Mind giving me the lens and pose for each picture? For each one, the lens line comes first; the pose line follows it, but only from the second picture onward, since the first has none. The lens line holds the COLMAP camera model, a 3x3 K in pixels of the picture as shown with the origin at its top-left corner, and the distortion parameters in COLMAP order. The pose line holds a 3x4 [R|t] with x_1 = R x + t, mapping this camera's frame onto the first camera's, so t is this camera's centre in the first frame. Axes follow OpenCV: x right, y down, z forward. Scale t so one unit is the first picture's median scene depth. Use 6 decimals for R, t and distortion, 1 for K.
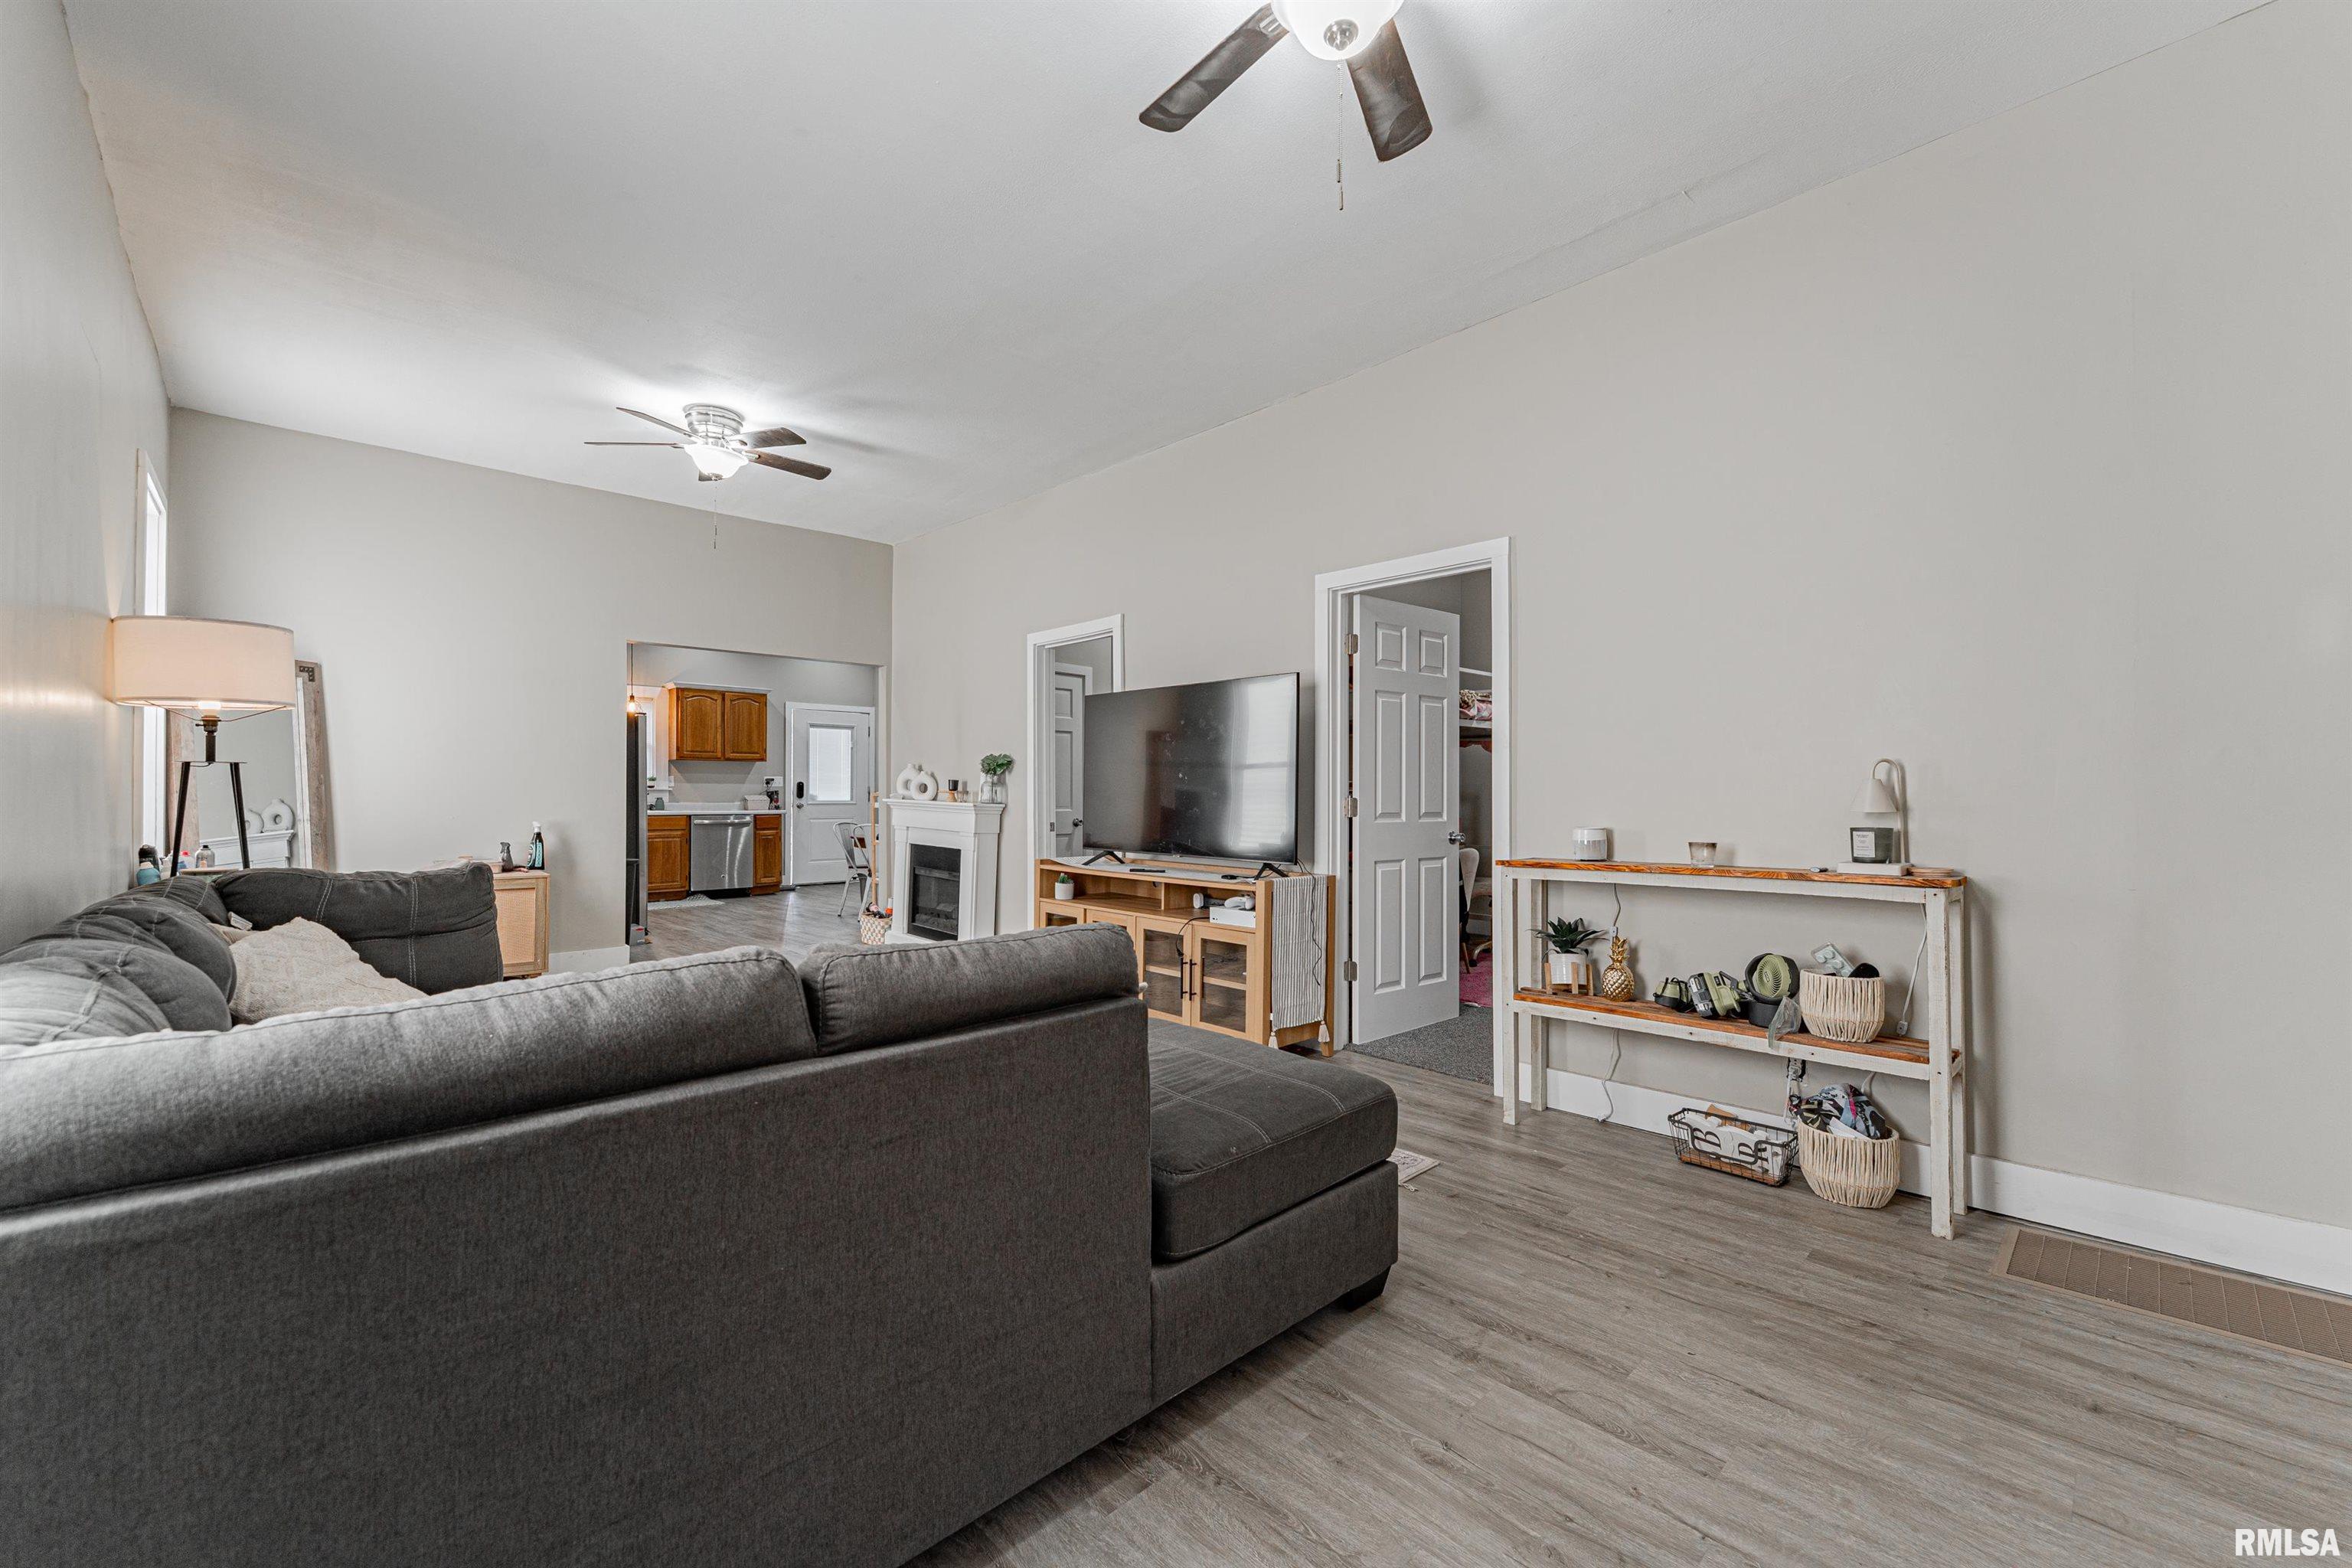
lens RADIAL K [[941.7, 0, 1171.2], [0, 941.7, 789.8], [0, 0, 1]] dist [0.024997, 0.000010]
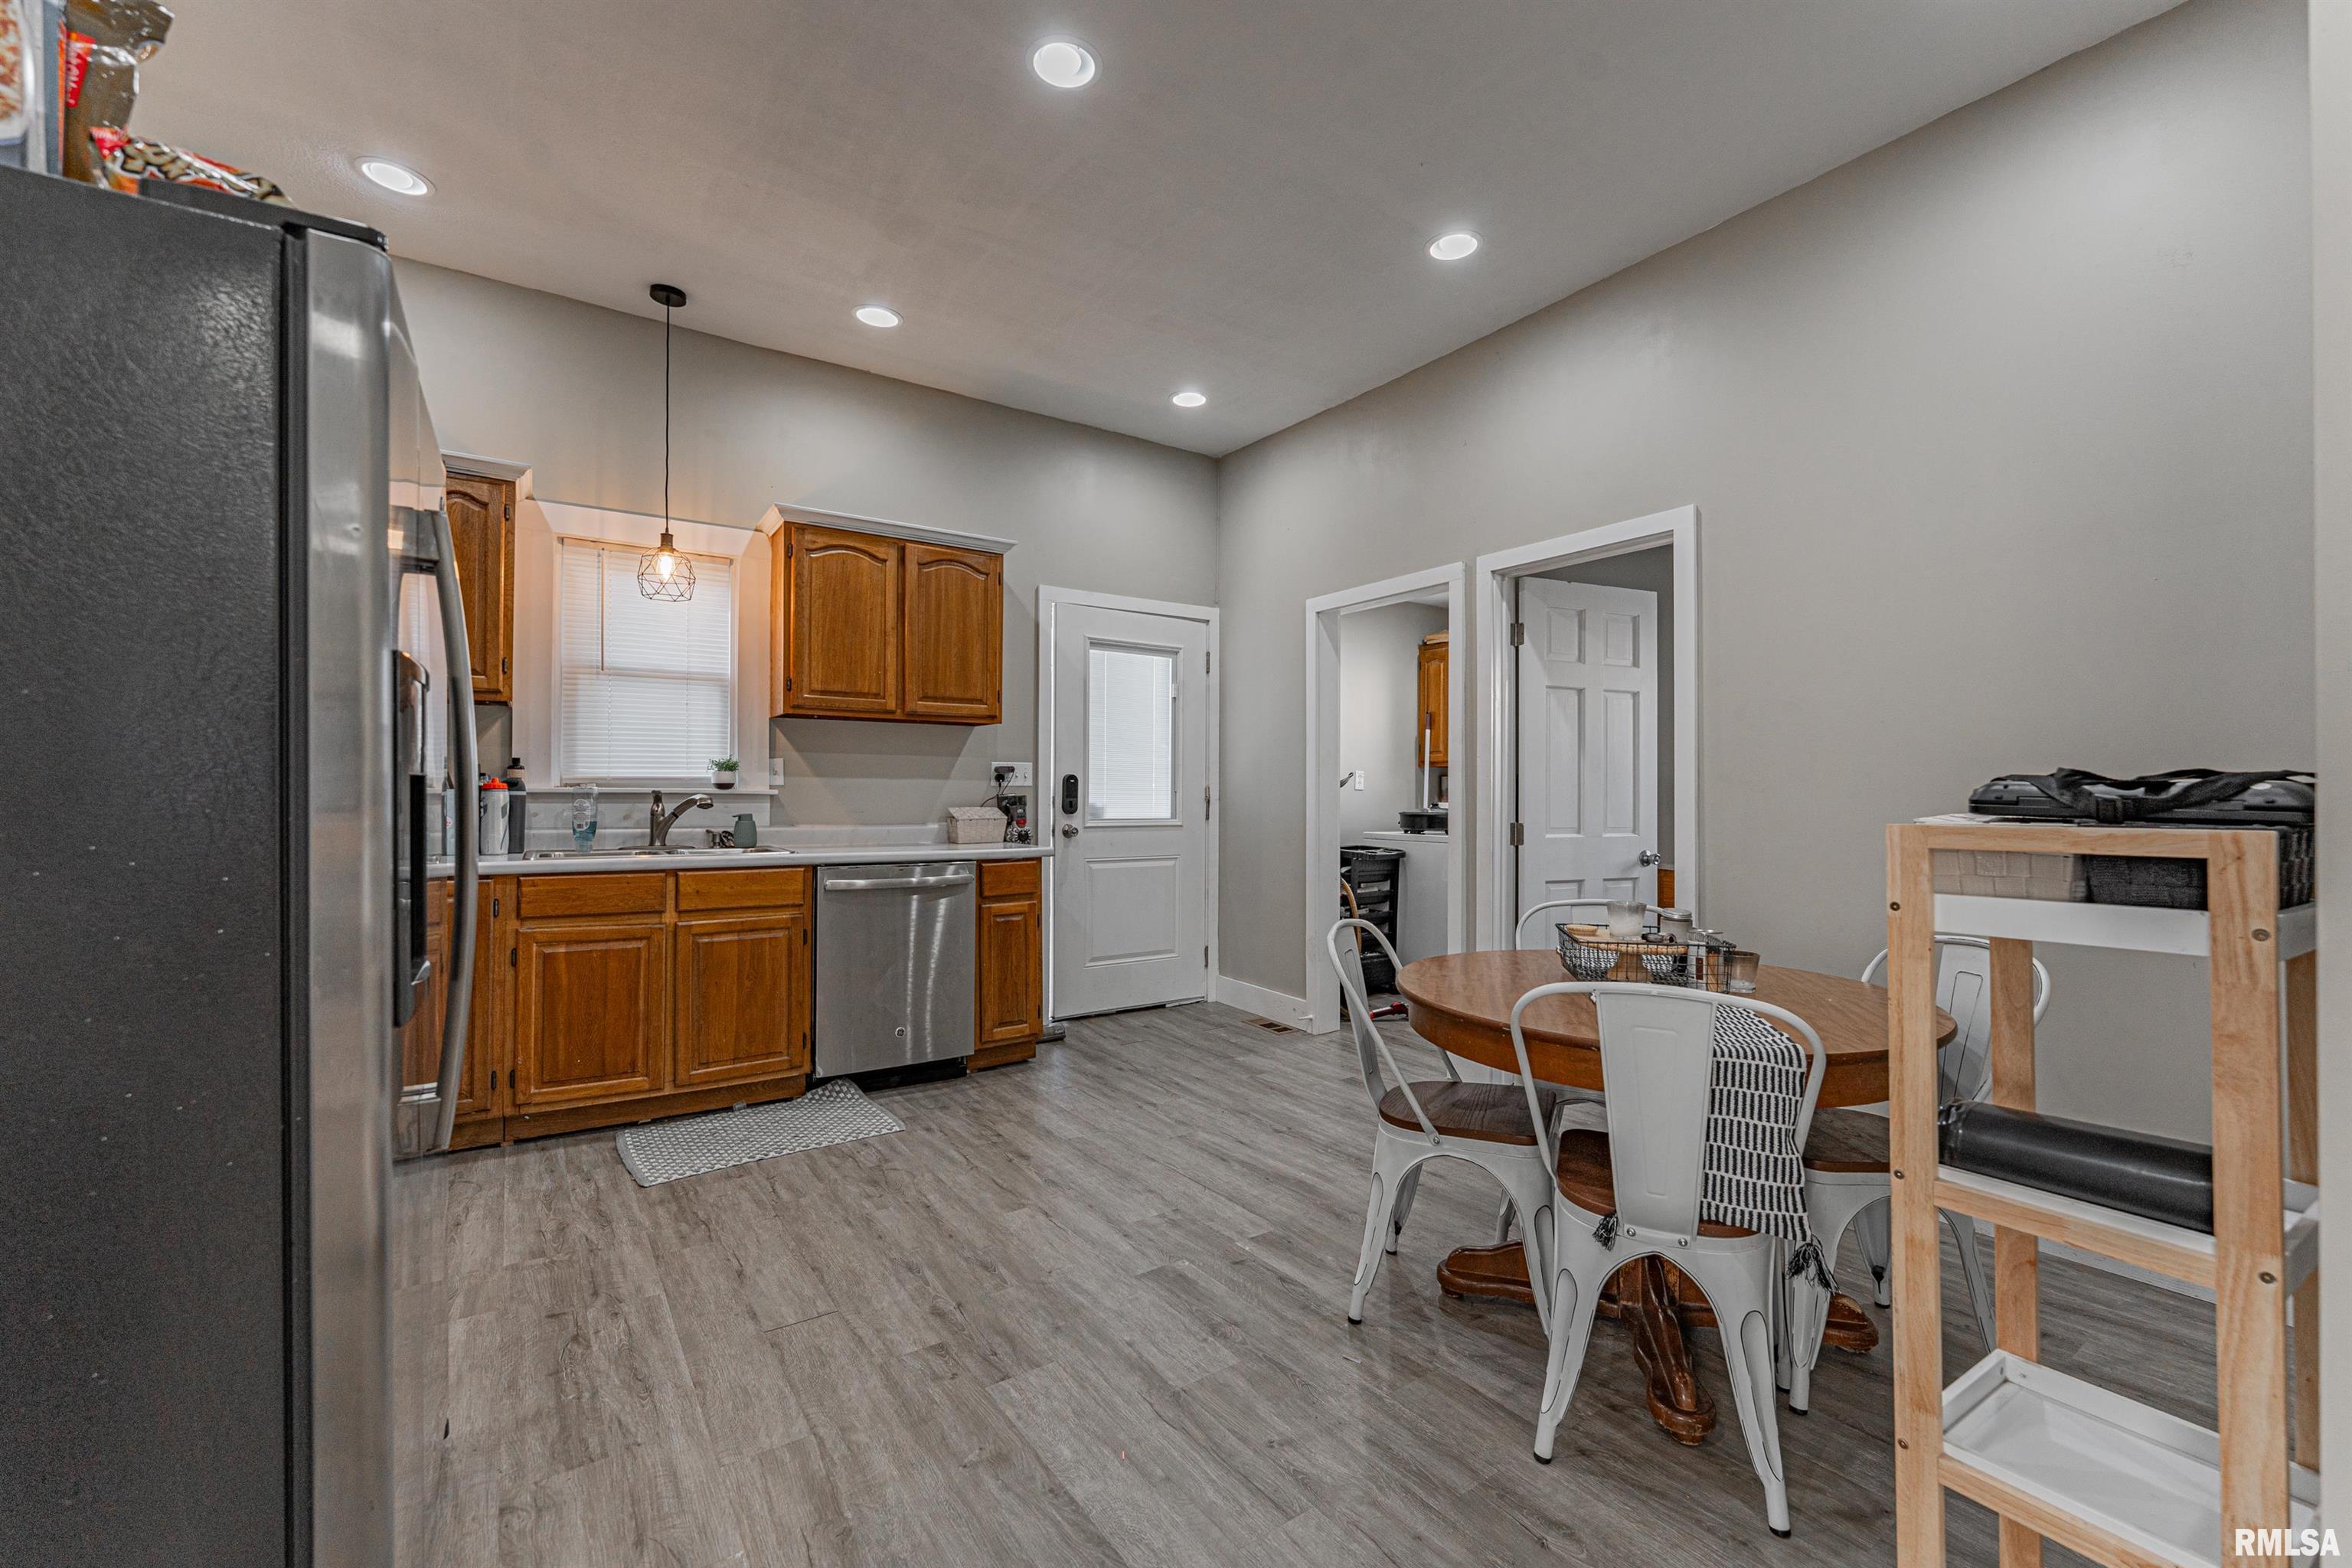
lens RADIAL K [[967.4, 0, 1181.6], [0, 967.4, 791.0], [0, 0, 1]] dist [-0.001460, -0.000146]
pose [[0.986954, 0.002873, -0.160979, -0.286961], [-0.002205, 0.999988, 0.004331, -0.003275], [0.160990, -0.003919, 0.986948, 0.609603]]
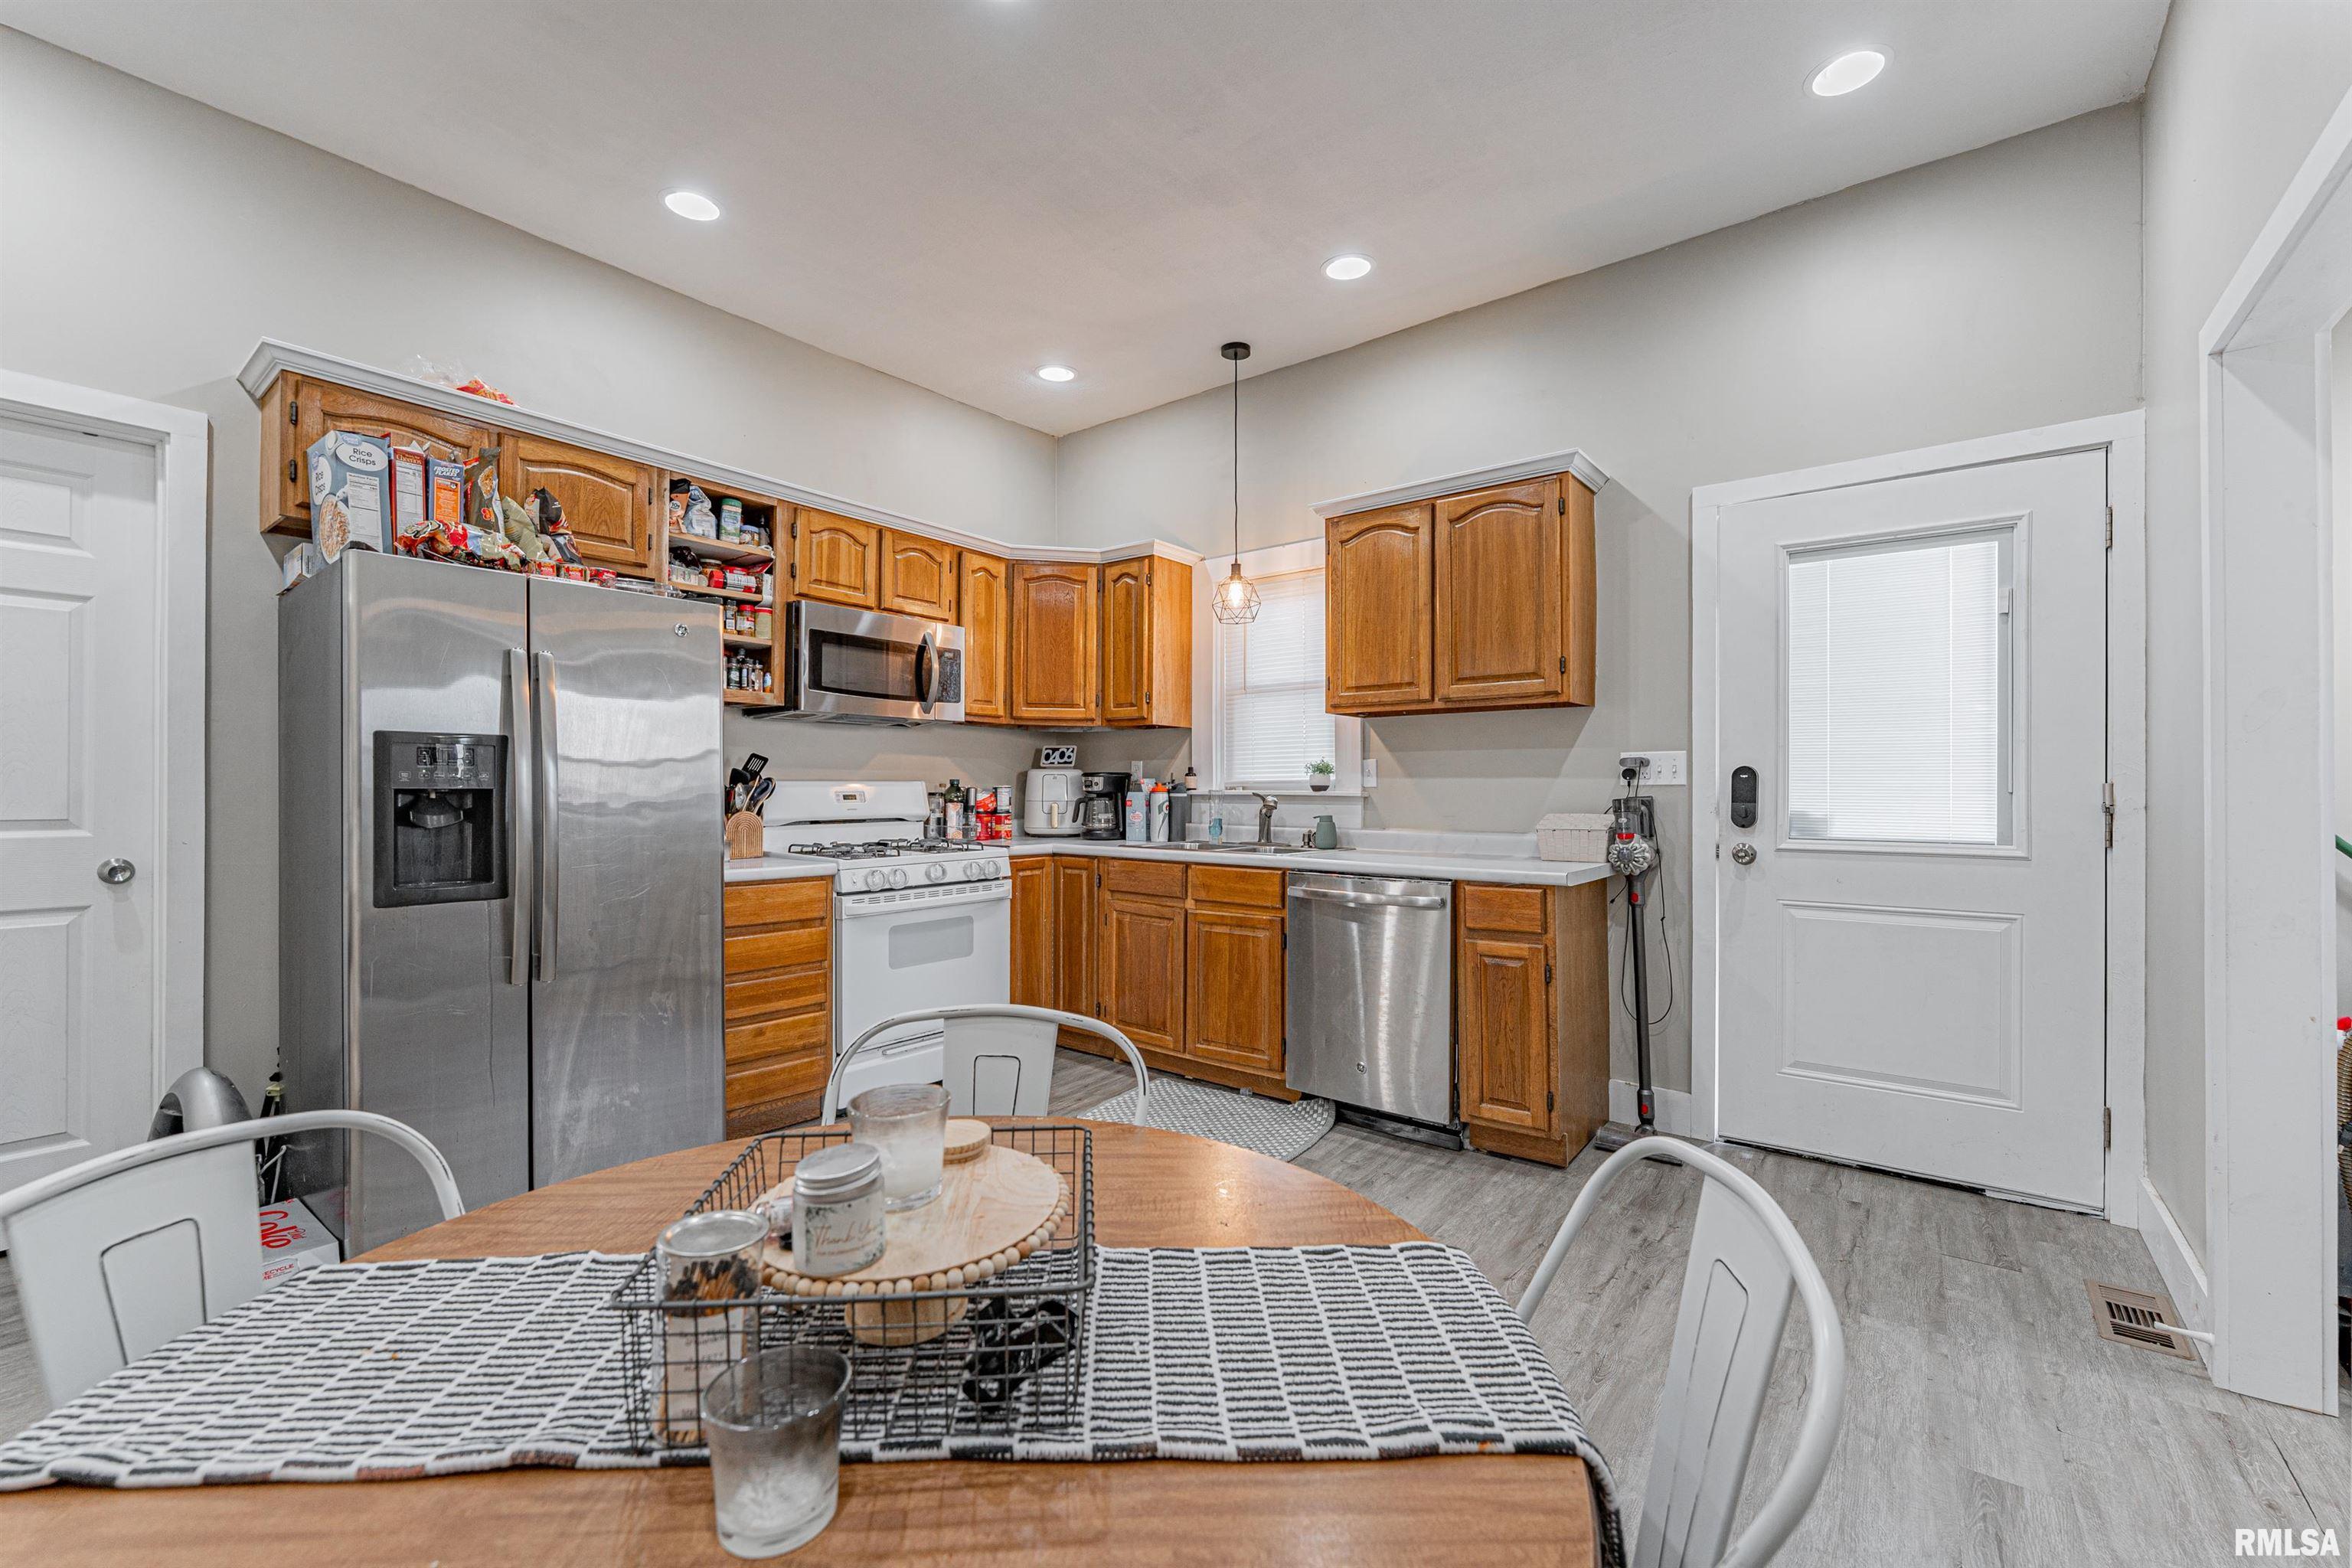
lens RADIAL K [[967.4, 0, 1181.6], [0, 967.4, 791.0], [0, 0, 1]] dist [-0.001460, -0.000146]
pose [[0.148236, 0.001675, -0.988951, -0.147642], [0.006554, 0.999975, 0.002676, -0.003413], [0.988930, -0.006878, 0.148221, 0.836473]]
